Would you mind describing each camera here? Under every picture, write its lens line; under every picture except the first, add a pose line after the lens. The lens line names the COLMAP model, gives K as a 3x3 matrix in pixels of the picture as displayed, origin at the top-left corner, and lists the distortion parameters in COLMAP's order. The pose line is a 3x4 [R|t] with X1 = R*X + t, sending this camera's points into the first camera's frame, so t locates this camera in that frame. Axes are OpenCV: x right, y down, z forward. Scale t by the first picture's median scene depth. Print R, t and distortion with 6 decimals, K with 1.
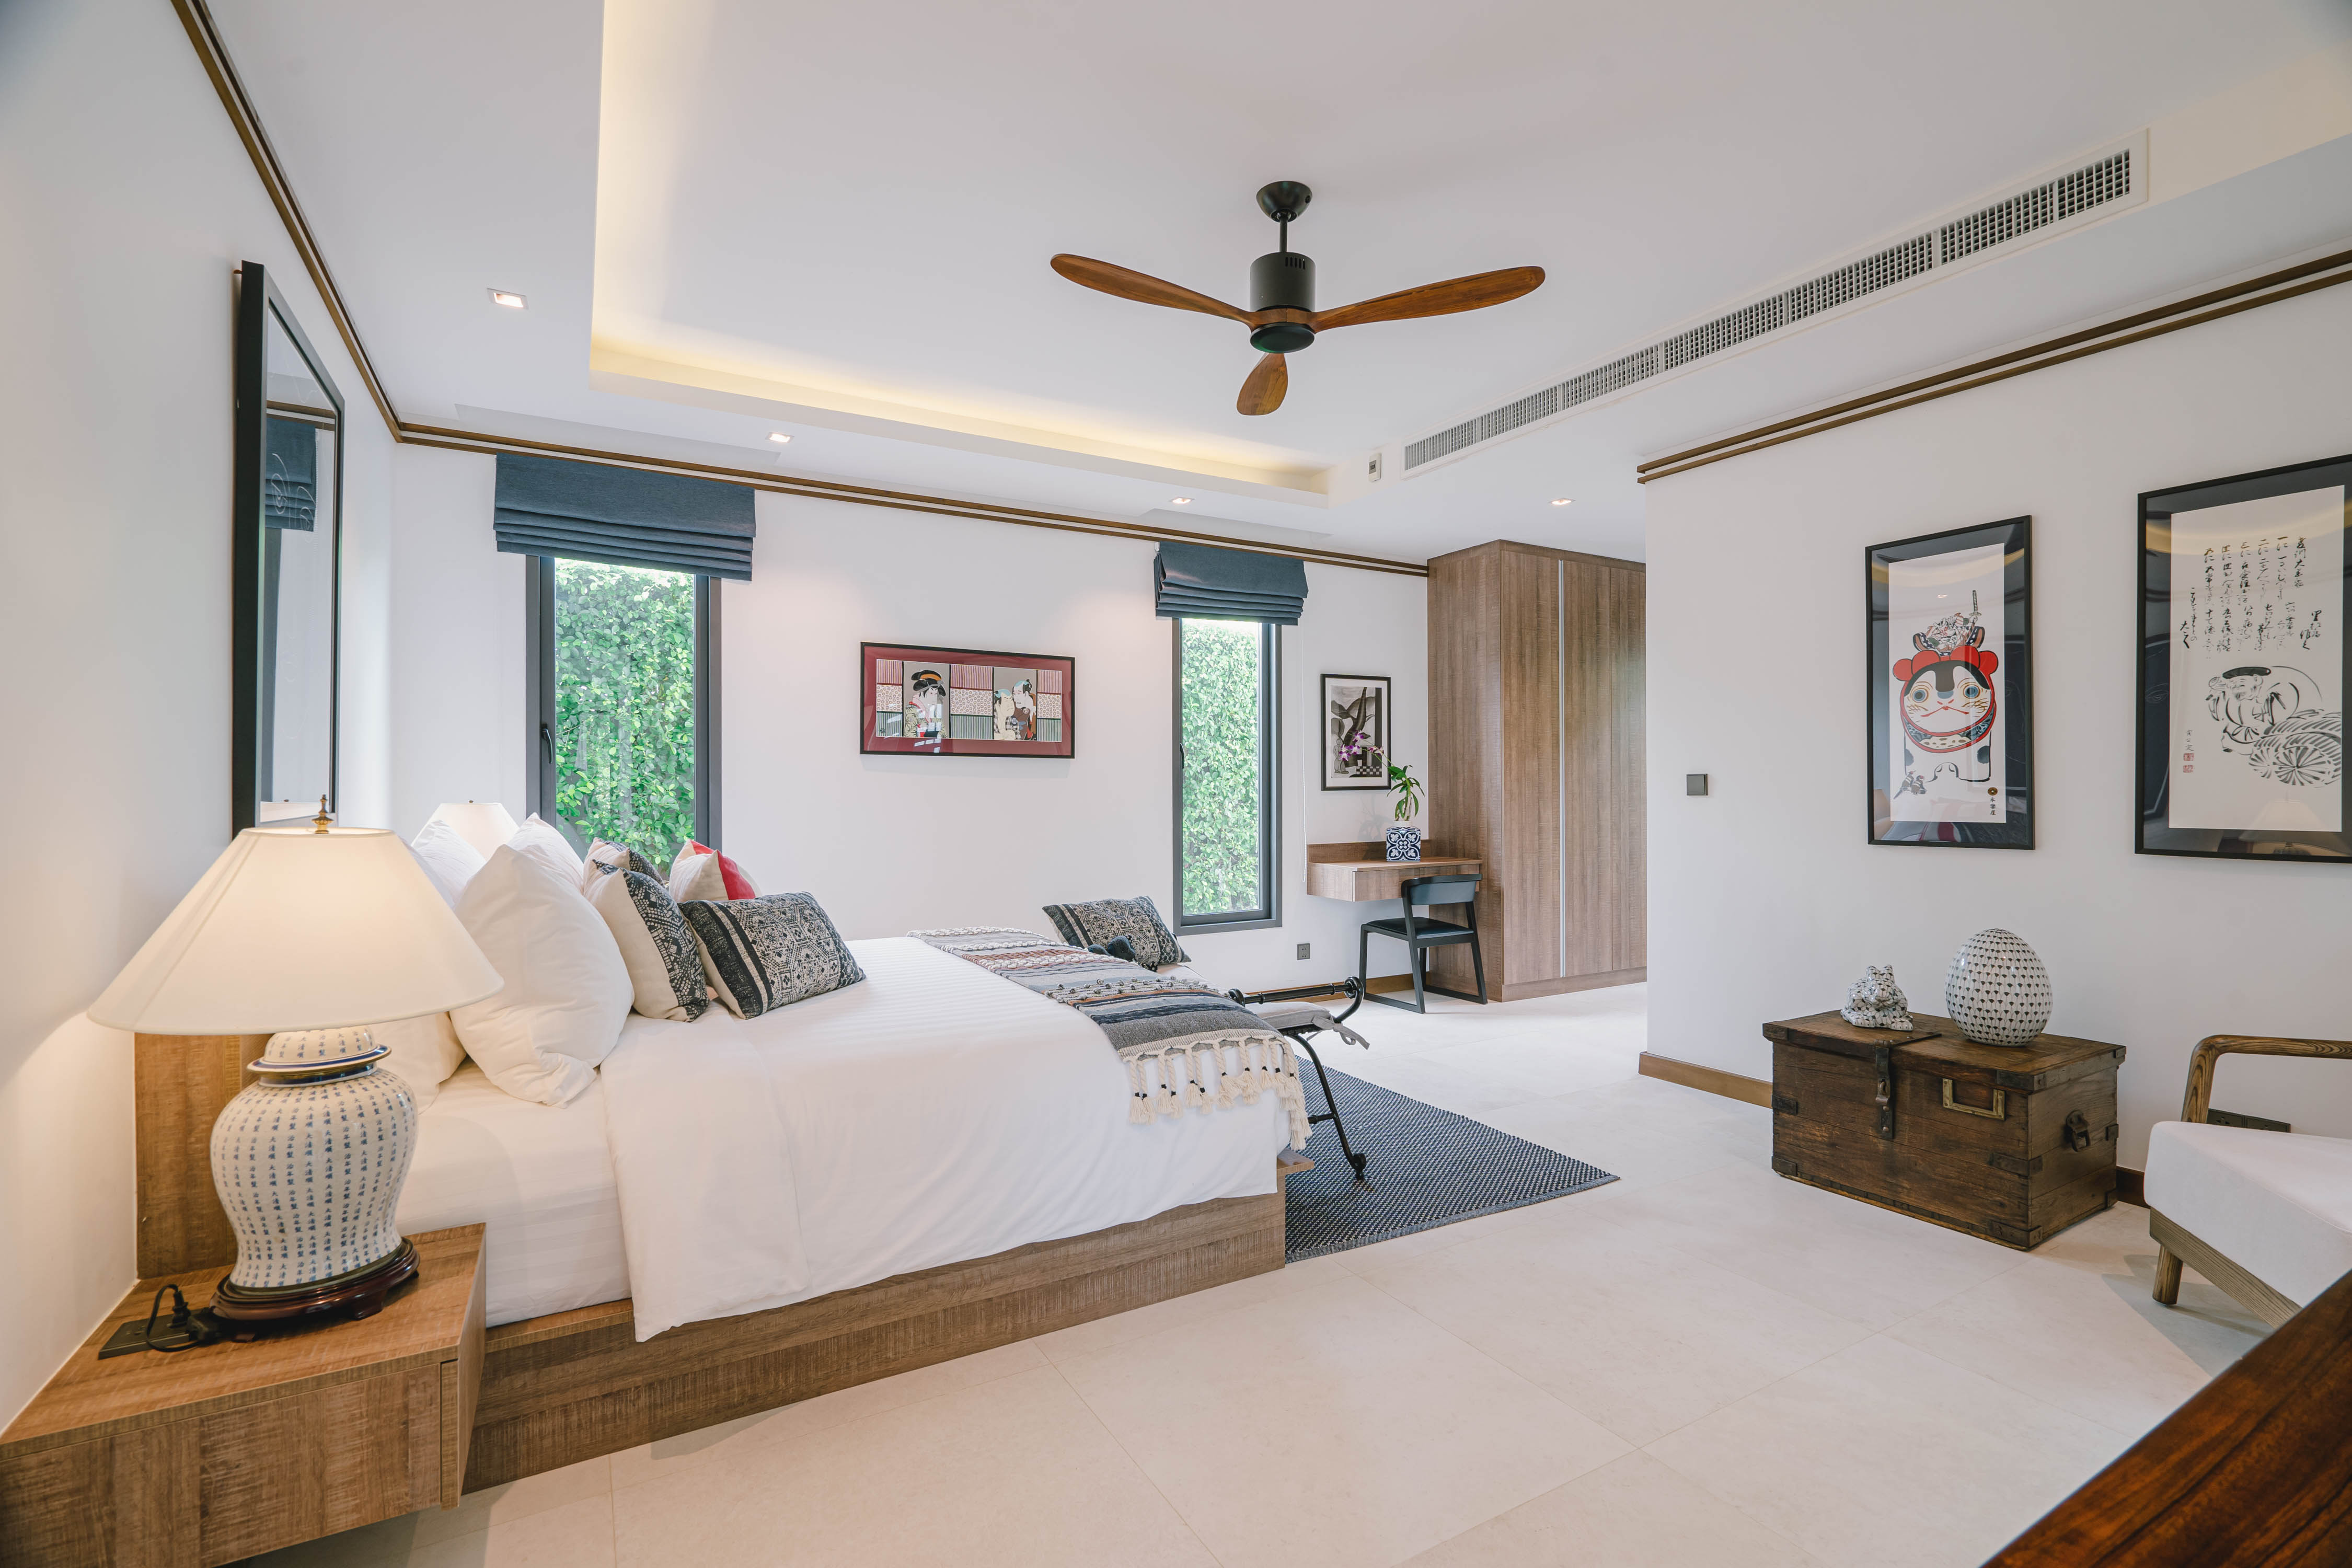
lens RADIAL K [[1096.0, 0, 1183.7], [0, 1096.0, 790.8], [0, 0, 1]] dist [-0.052815, 0.026900]
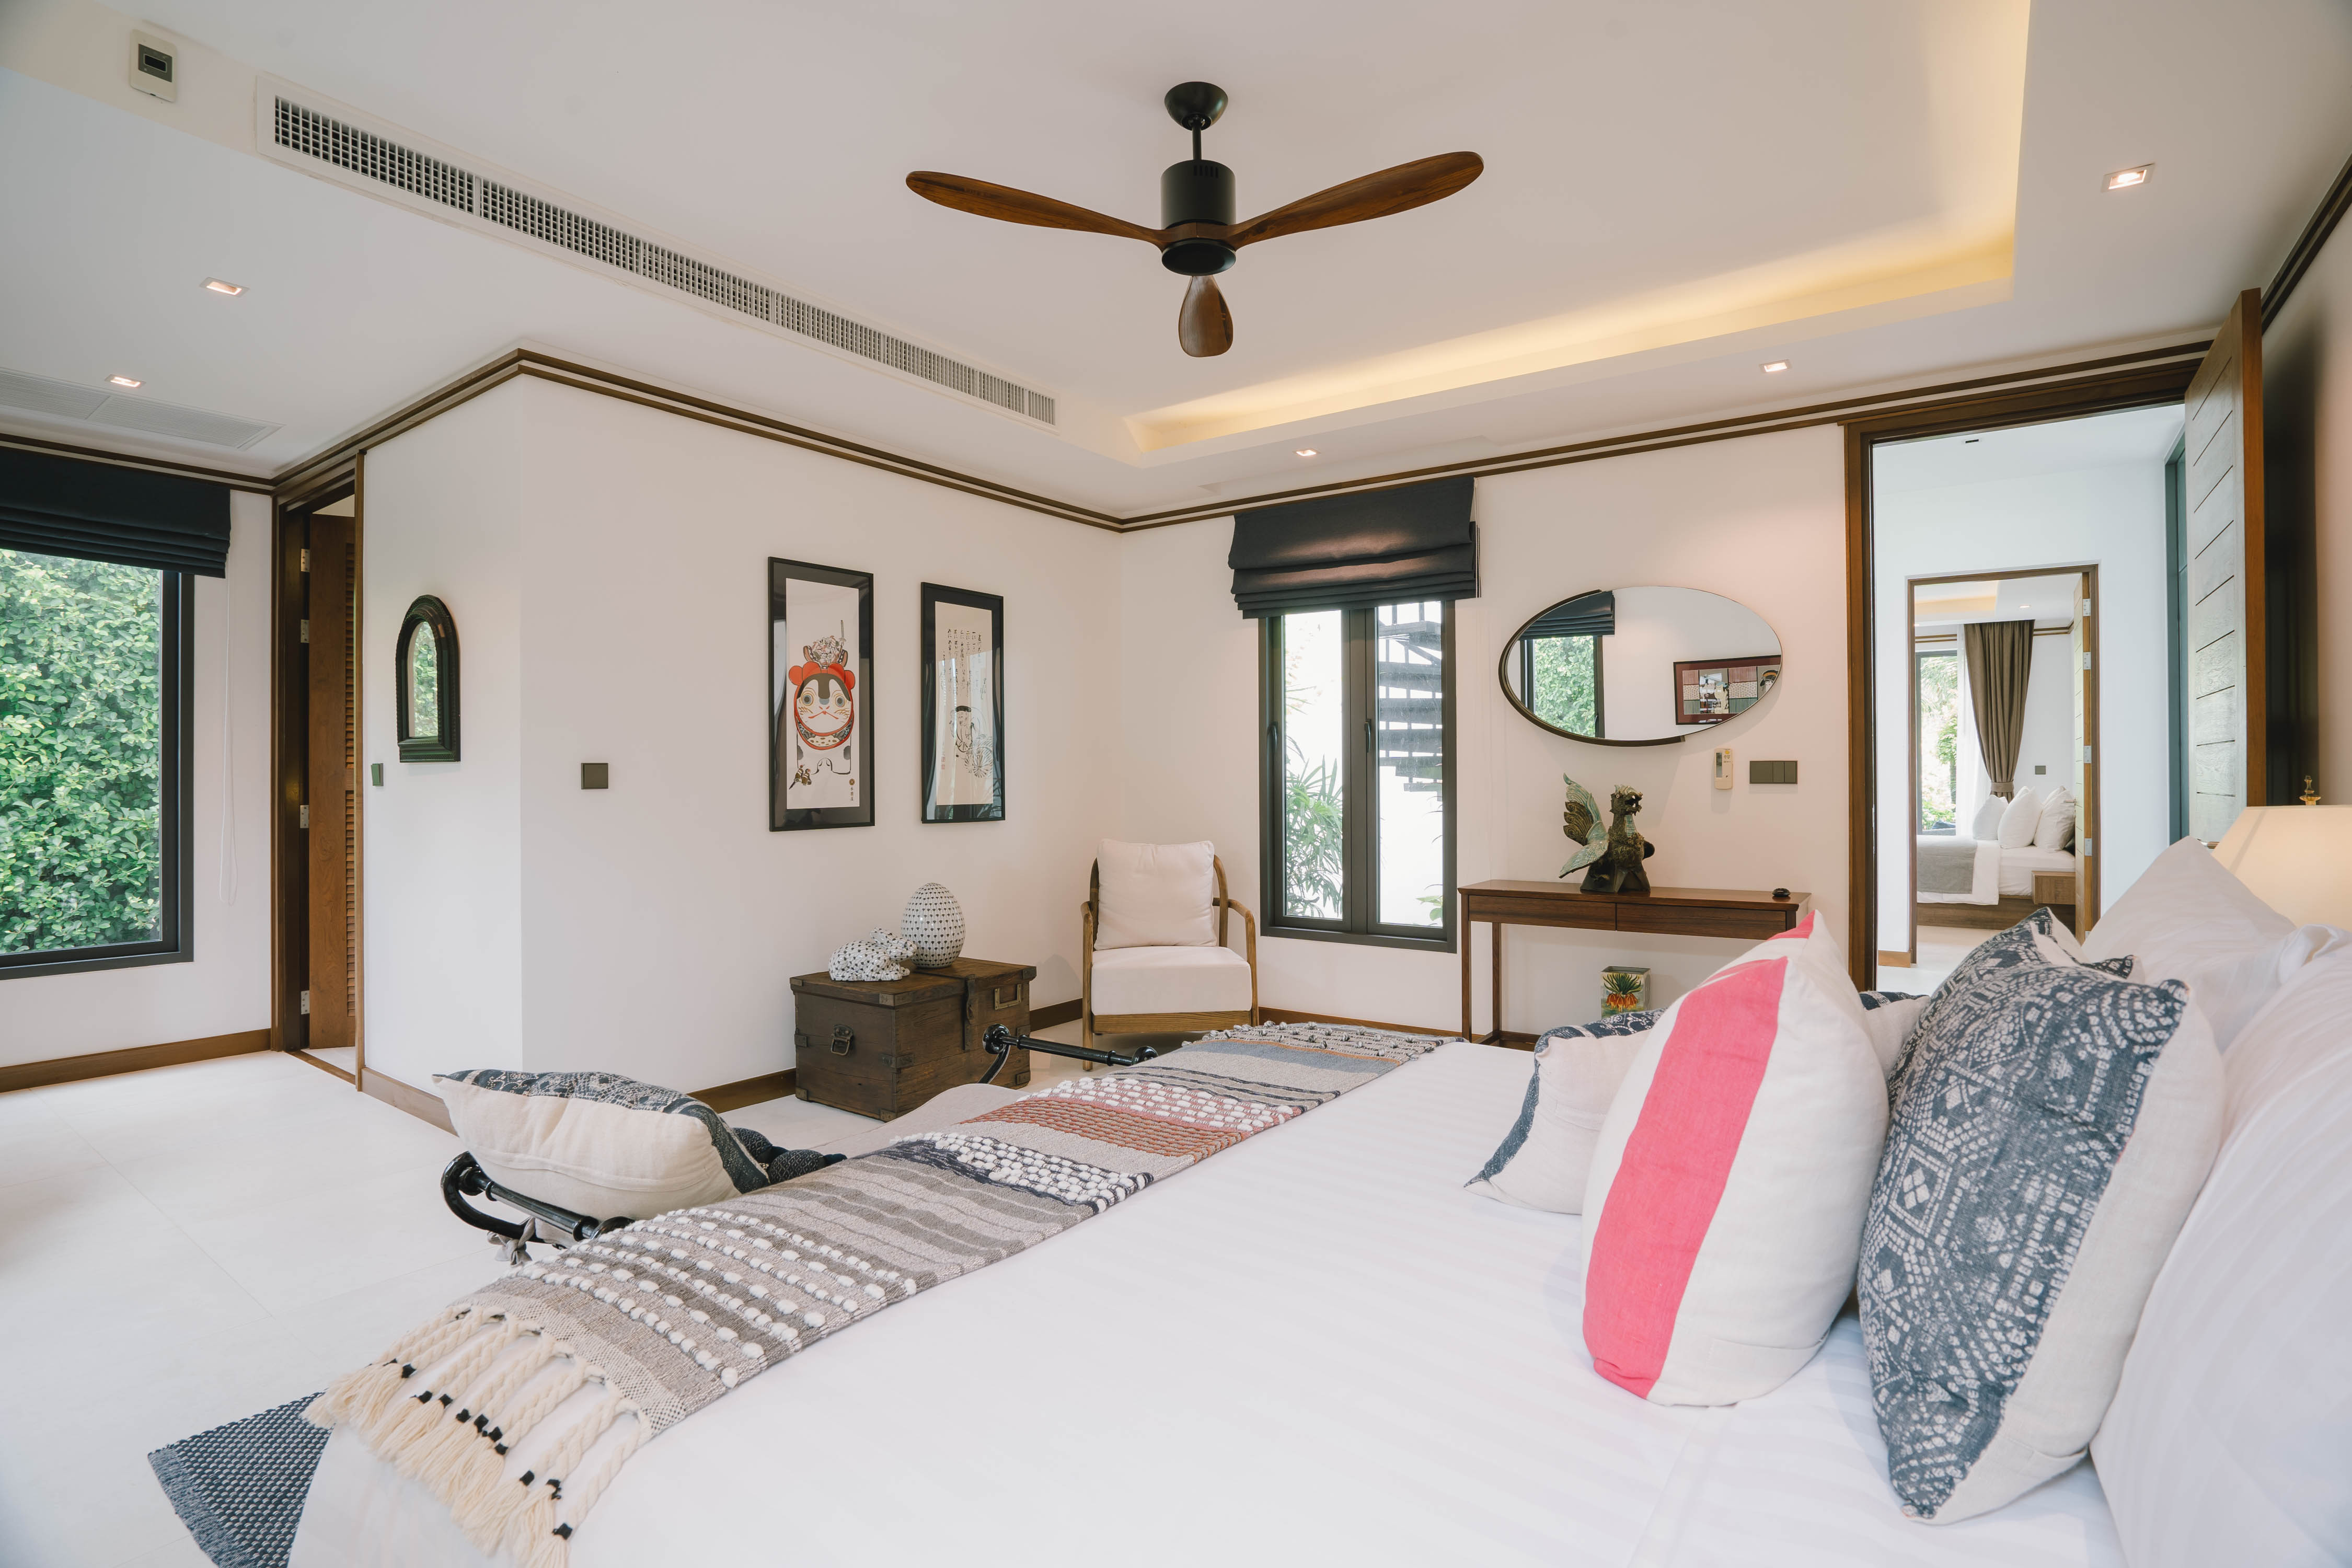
lens RADIAL K [[1096.0, 0, 1183.7], [0, 1096.0, 790.8], [0, 0, 1]] dist [-0.052815, 0.026900]
pose [[-0.404620, -0.023824, 0.914174, -0.578732], [-0.007180, 0.999713, 0.022875, -0.020513], [-0.914457, 0.002692, -0.404675, 1.137217]]
